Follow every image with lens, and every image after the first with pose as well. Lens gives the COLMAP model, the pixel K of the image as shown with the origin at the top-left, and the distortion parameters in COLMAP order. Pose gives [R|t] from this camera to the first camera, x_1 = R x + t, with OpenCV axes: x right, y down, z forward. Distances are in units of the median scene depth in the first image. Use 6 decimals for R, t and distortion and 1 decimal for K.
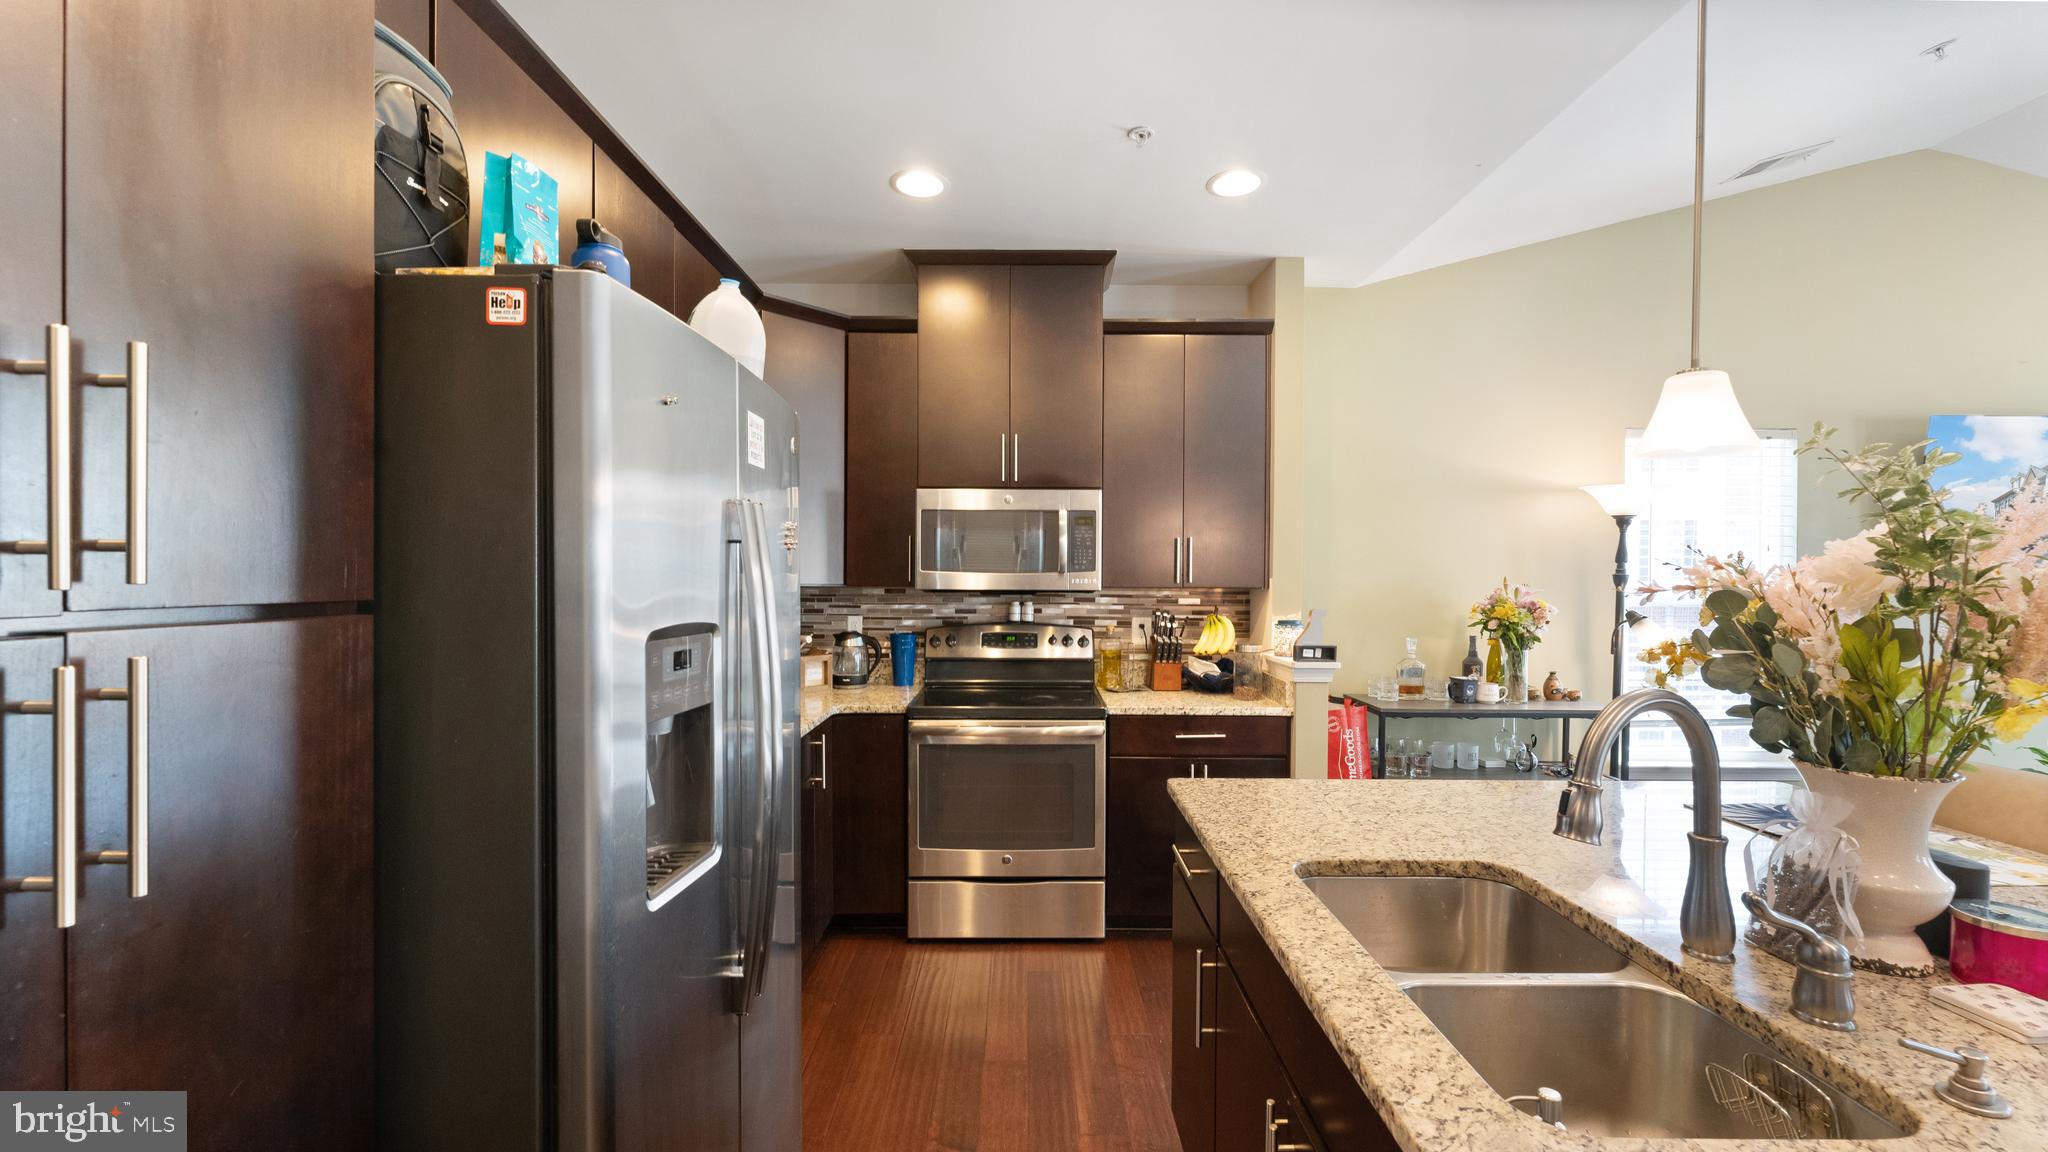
lens RADIAL K [[820.9, 0, 1023.0], [0, 820.9, 579.0], [0, 0, 1]] dist [-0.003031, 0.000341]
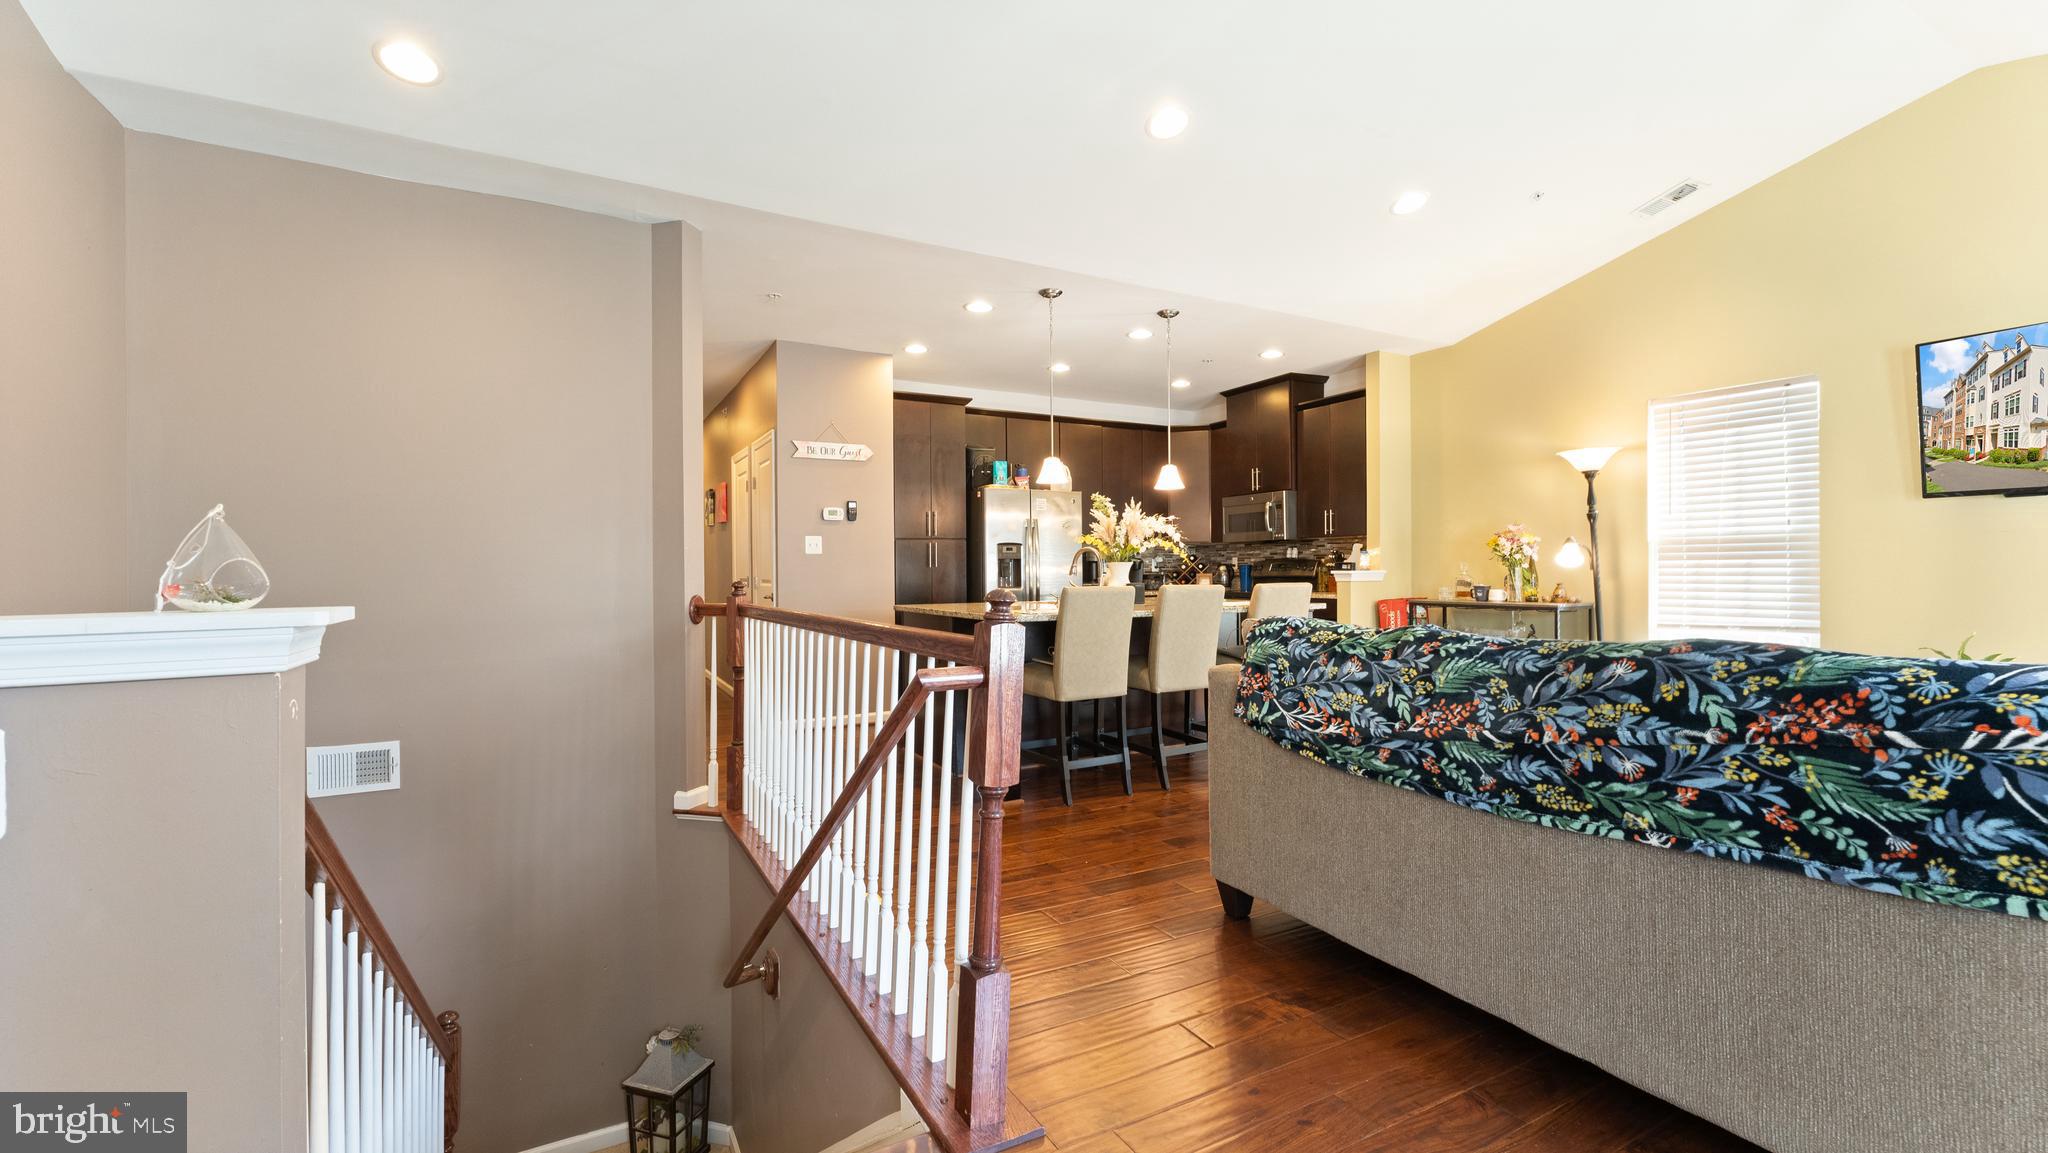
lens RADIAL K [[836.1, 0, 1025.9], [0, 836.1, 571.3], [0, 0, 1]] dist [-0.003644, -0.000322]
pose [[0.489194, -0.008831, -0.872130, 1.553794], [0.011313, 0.999929, -0.003780, 0.091173], [0.872102, -0.008018, 0.489259, -0.574251]]
